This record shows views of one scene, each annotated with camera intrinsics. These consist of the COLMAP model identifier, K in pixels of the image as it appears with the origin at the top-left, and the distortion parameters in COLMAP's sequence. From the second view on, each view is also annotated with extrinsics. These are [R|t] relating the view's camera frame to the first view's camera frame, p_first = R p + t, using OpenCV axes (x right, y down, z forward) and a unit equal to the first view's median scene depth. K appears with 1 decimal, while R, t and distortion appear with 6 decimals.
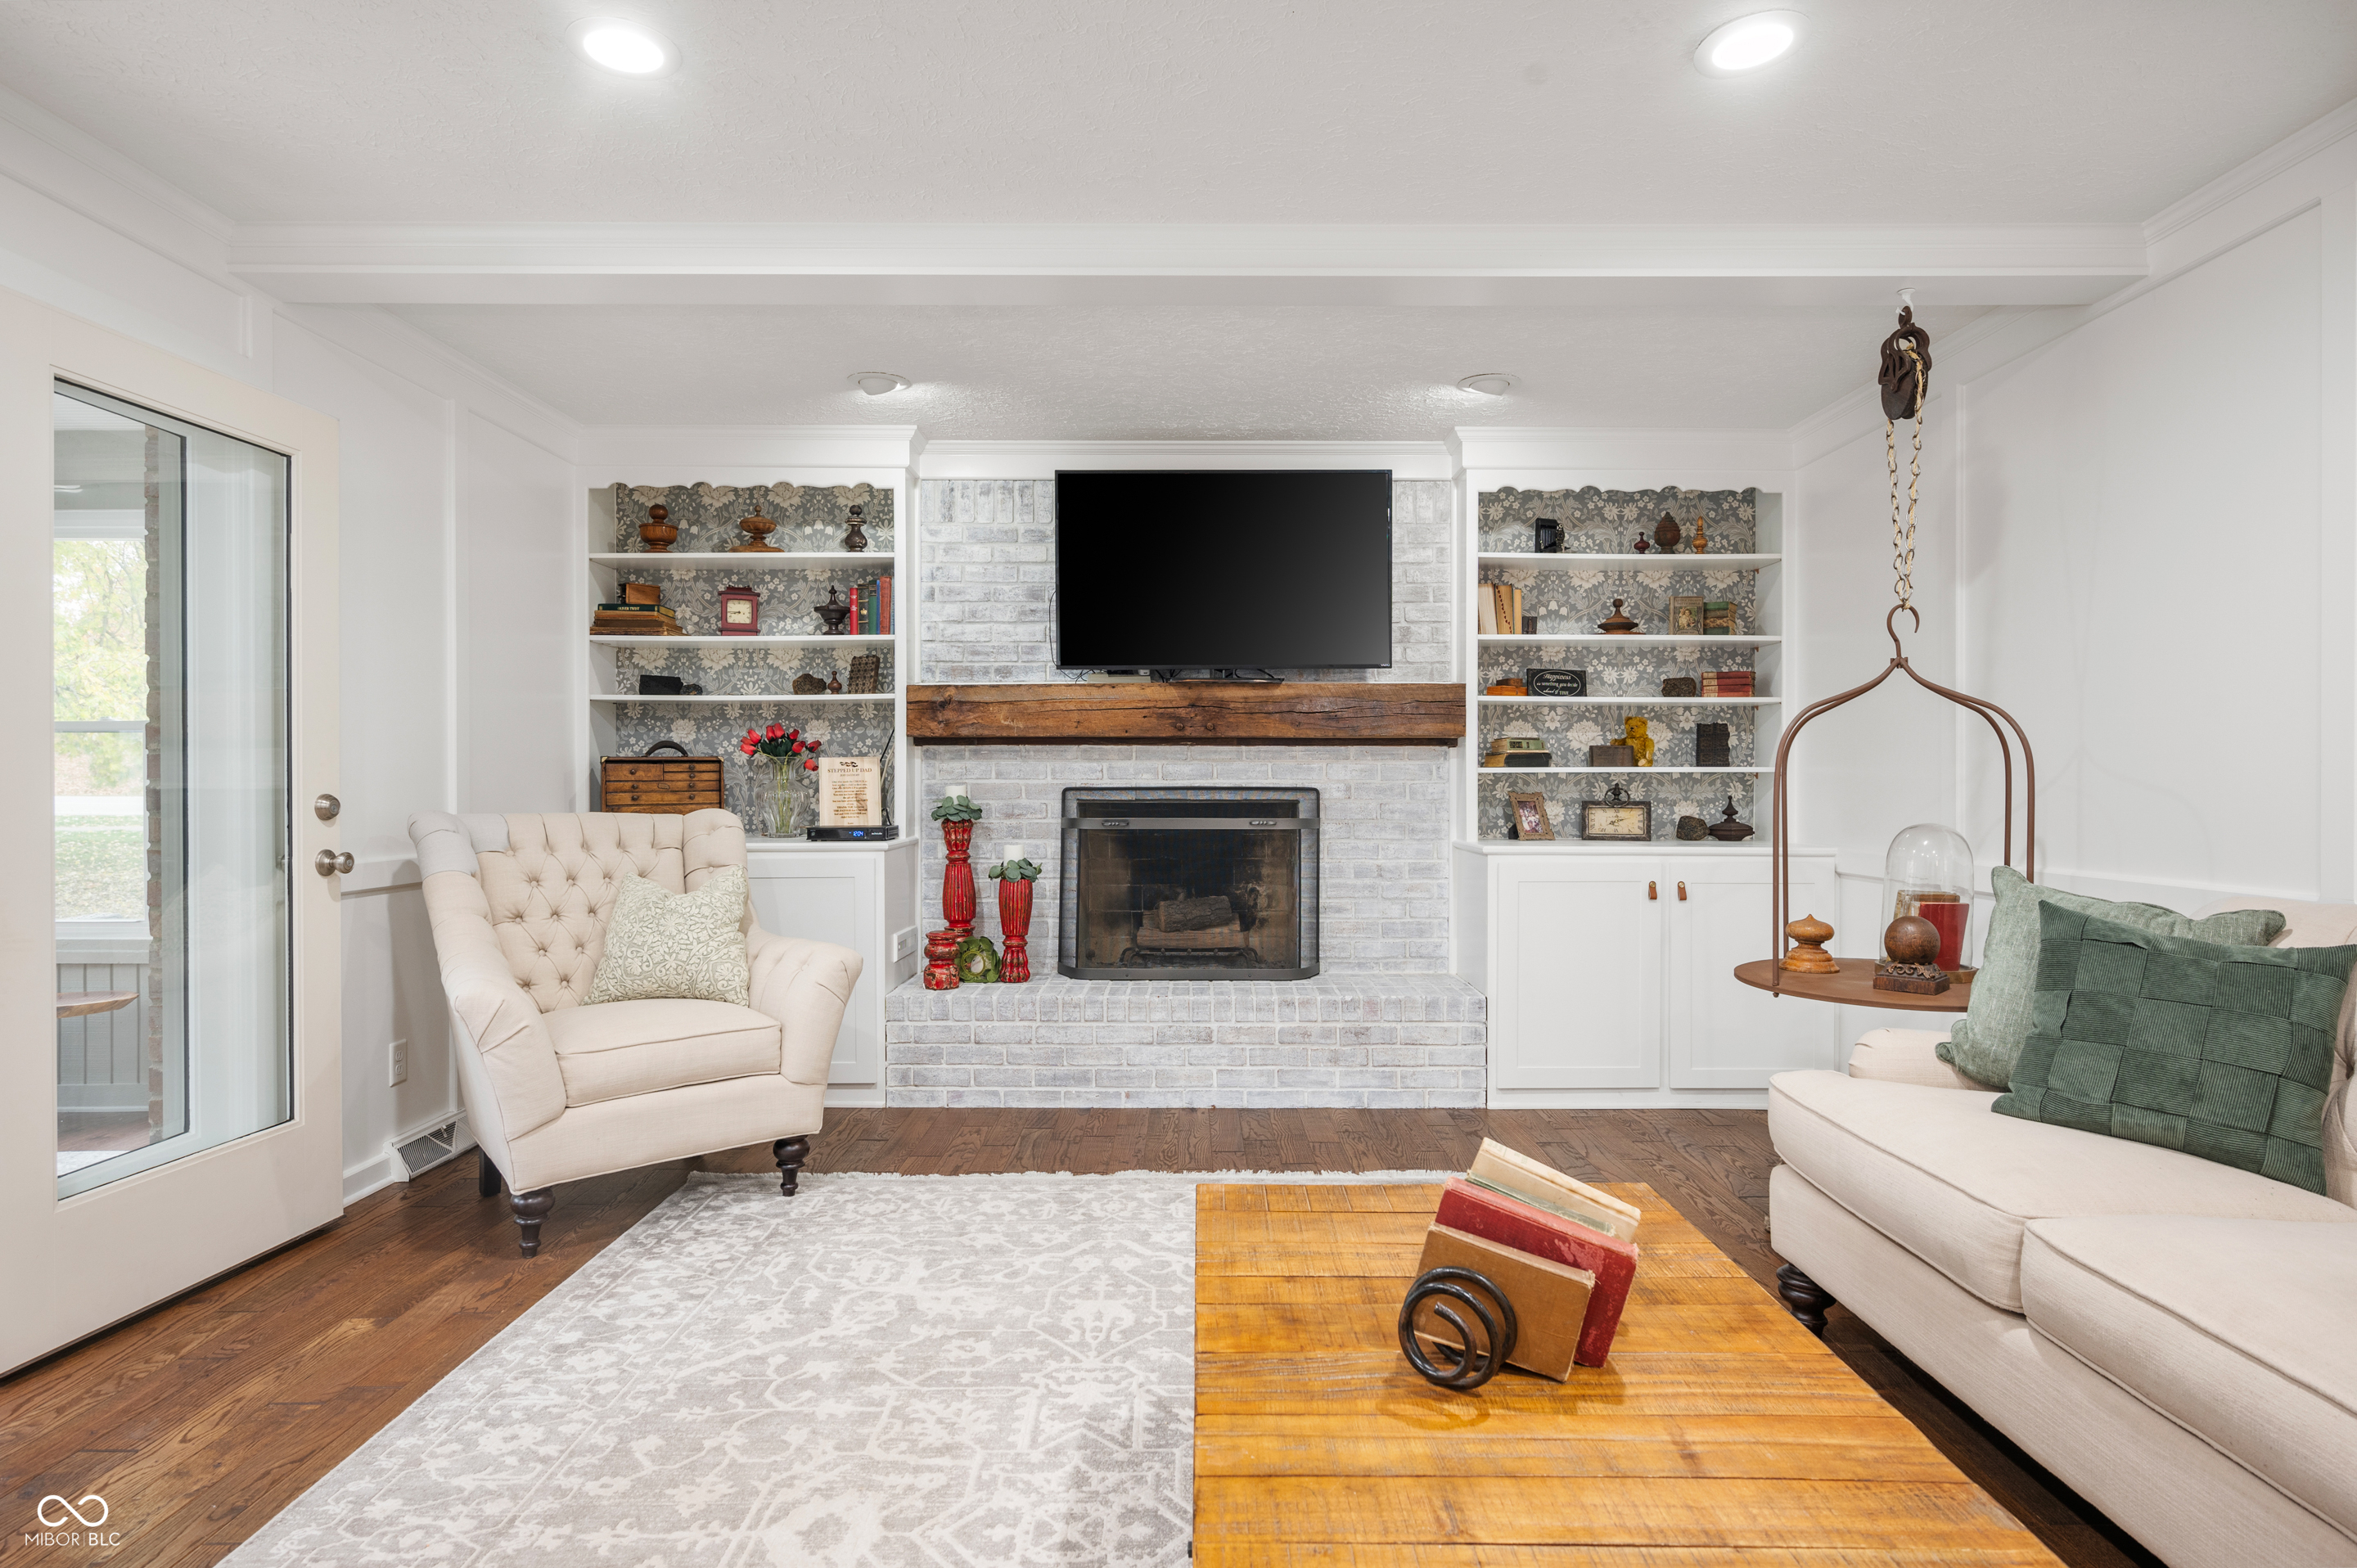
lens RADIAL K [[1336.7, 0, 1250.8], [0, 1336.7, 783.8], [0, 0, 1]] dist [-0.003219, -0.001688]
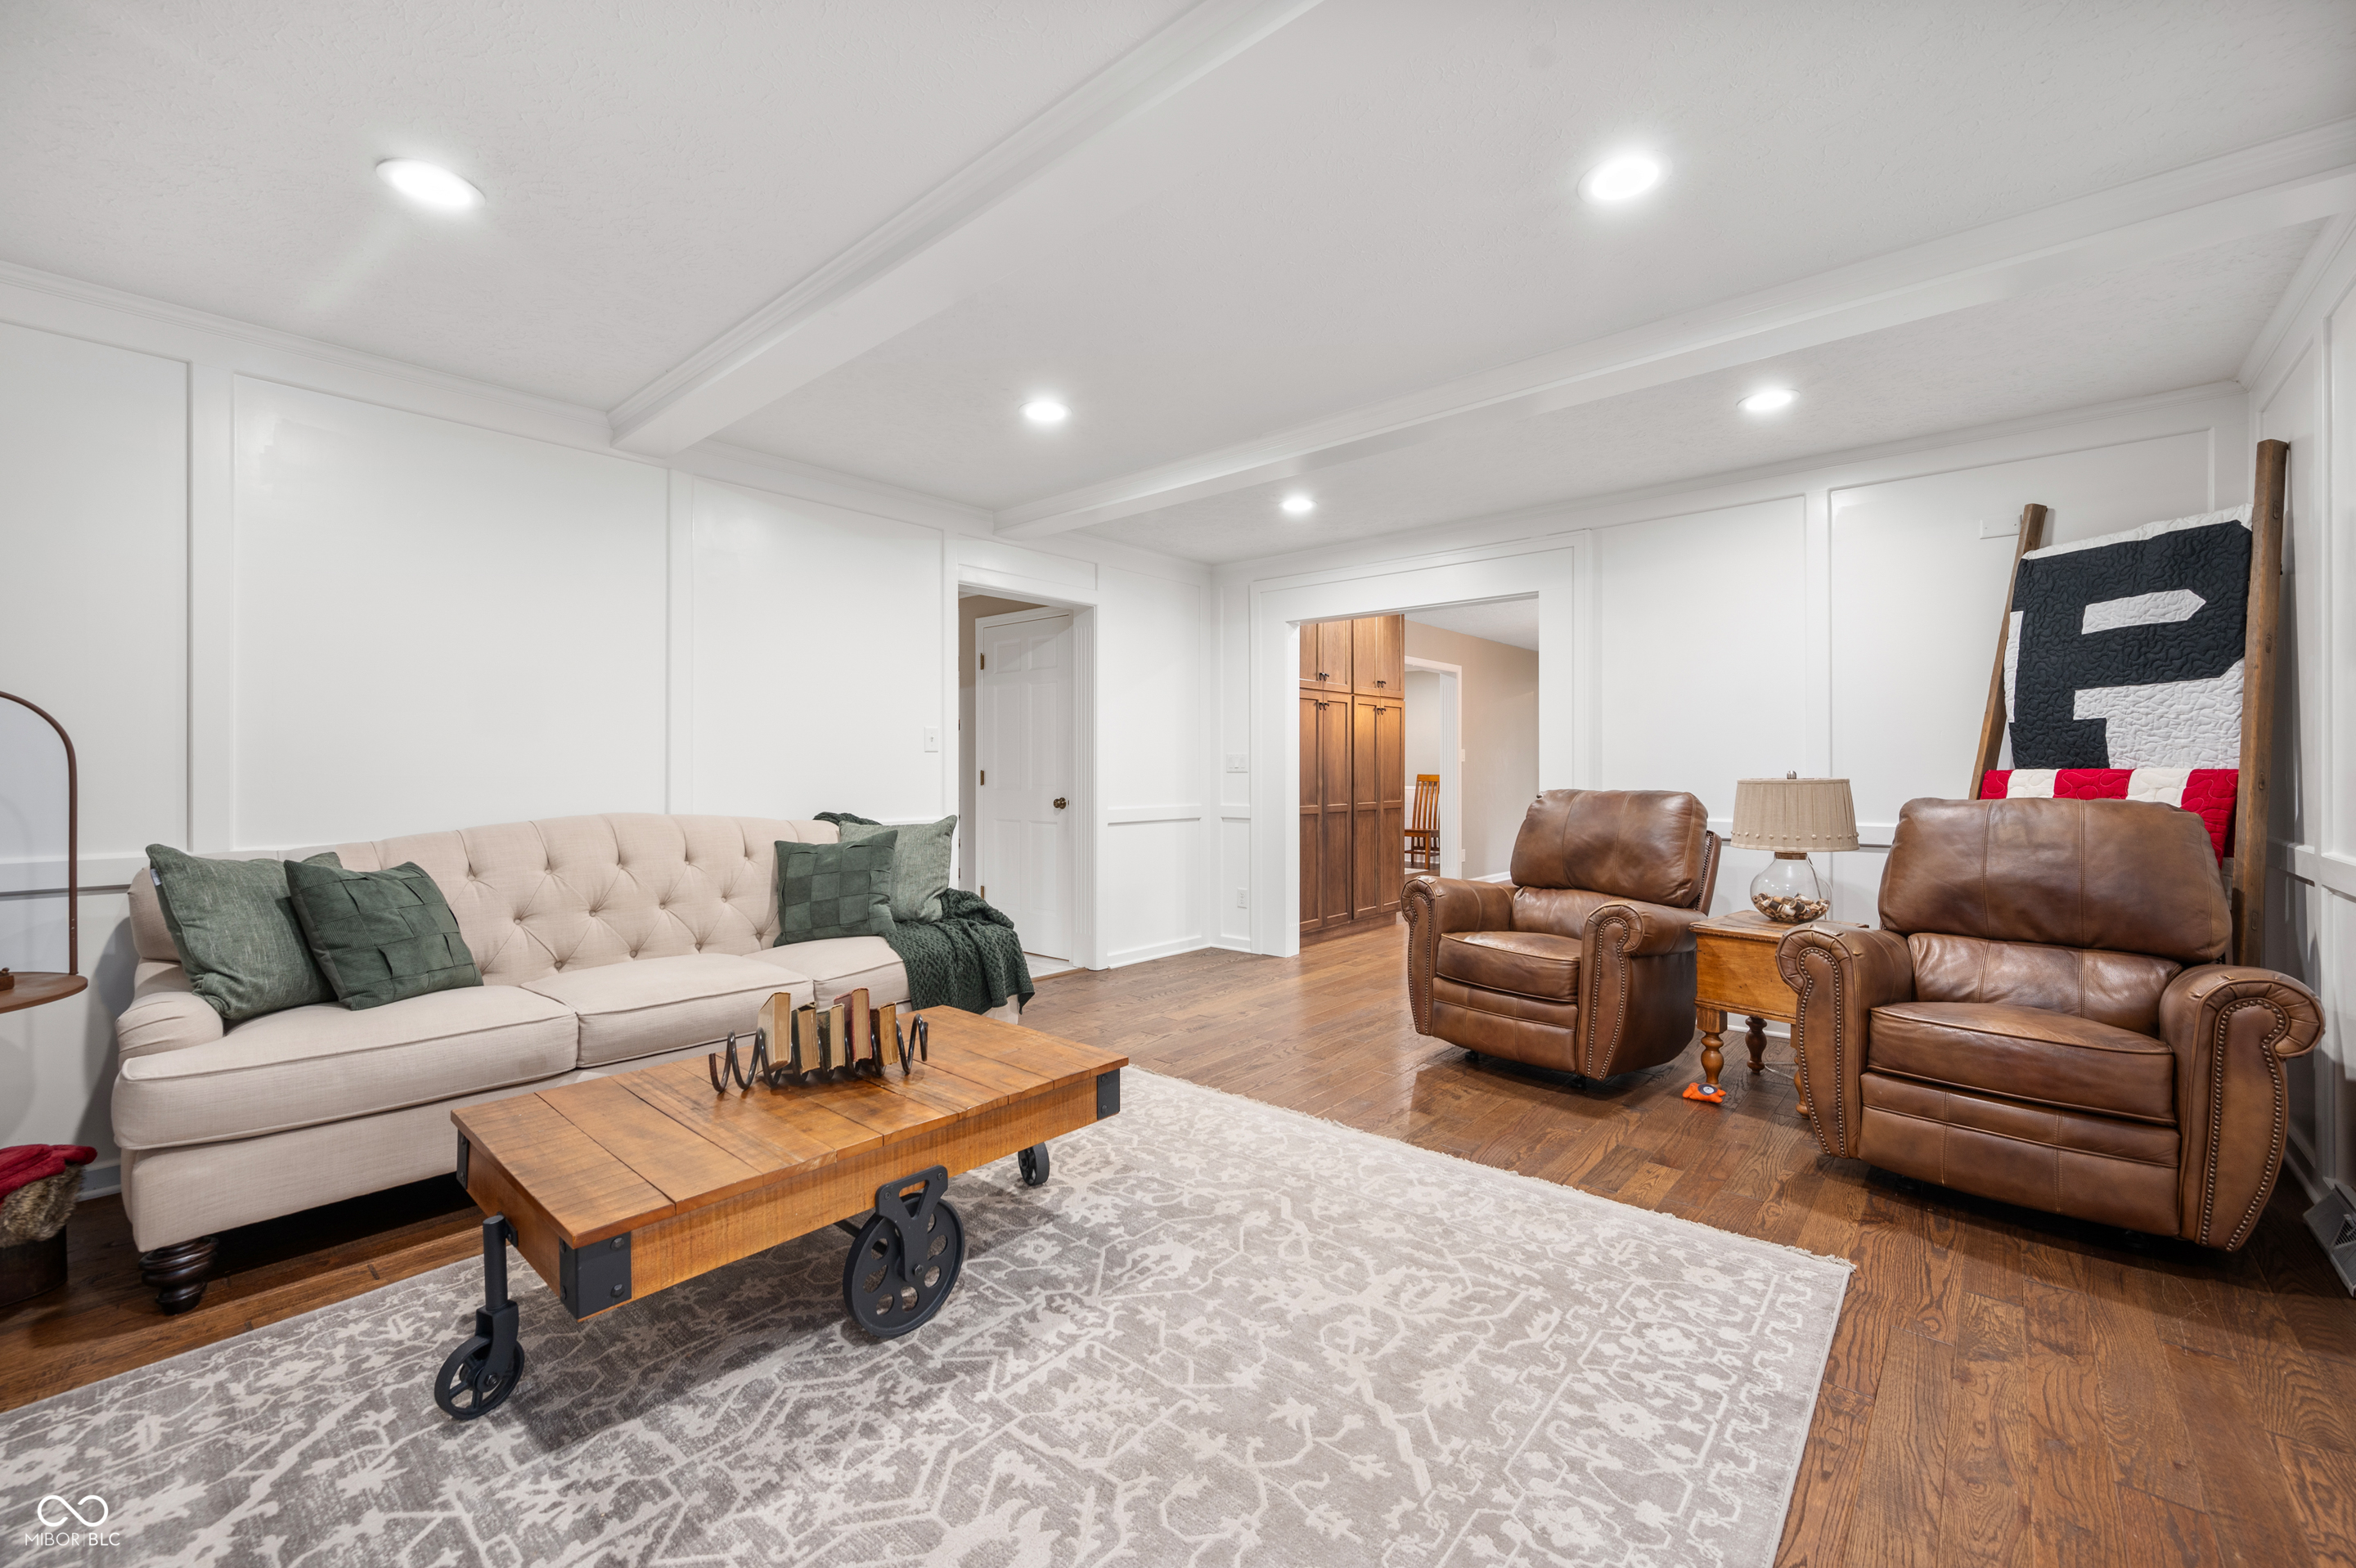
lens RADIAL K [[941.5, 0, 1183.8], [0, 941.5, 777.9], [0, 0, 1]] dist [-0.000919, 0.000240]
pose [[-0.759677, -0.008552, 0.650245, -0.294902], [0.003368, 0.999848, 0.017085, -0.003908], [-0.650292, 0.015169, -0.759533, 0.483446]]
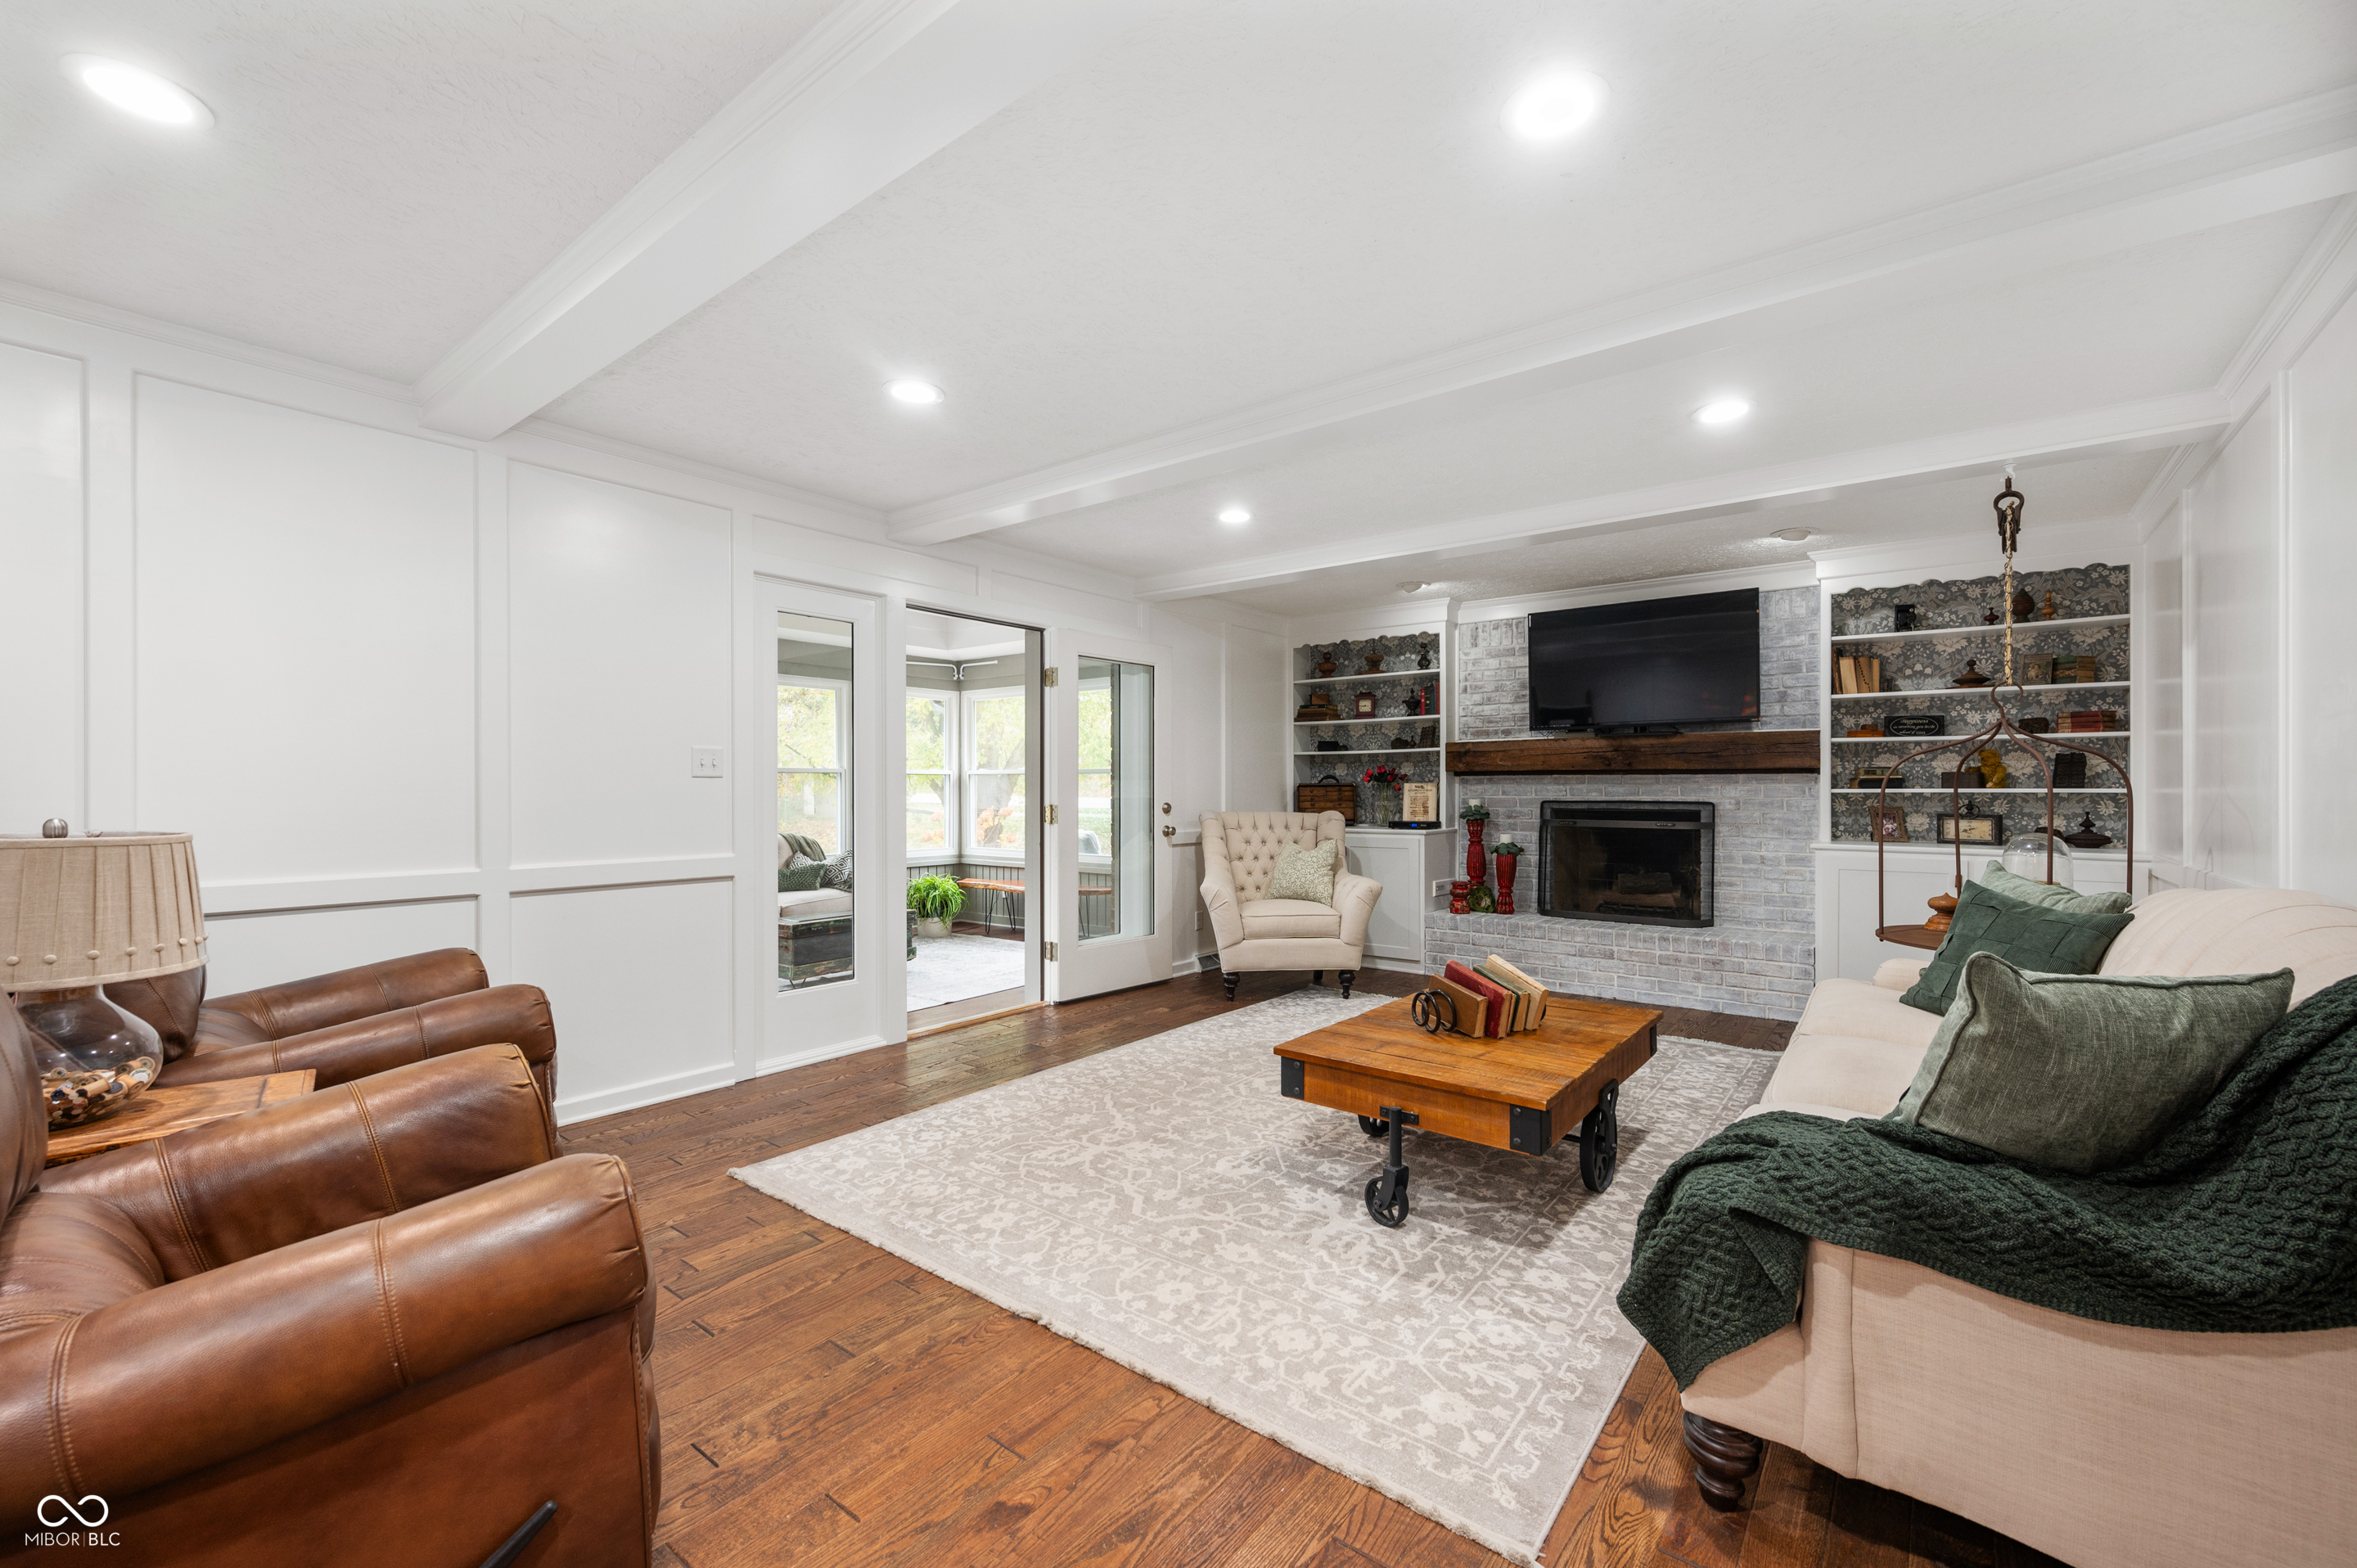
lens RADIAL K [[942.0, 0, 1185.7], [0, 942.0, 788.0], [0, 0, 1]] dist [-0.000919, 0.000240]
pose [[0.788847, -0.000829, -0.614589, 0.236232], [-0.002388, 0.999987, -0.004415, -0.006955], [0.614585, 0.004950, 0.788835, -0.202121]]
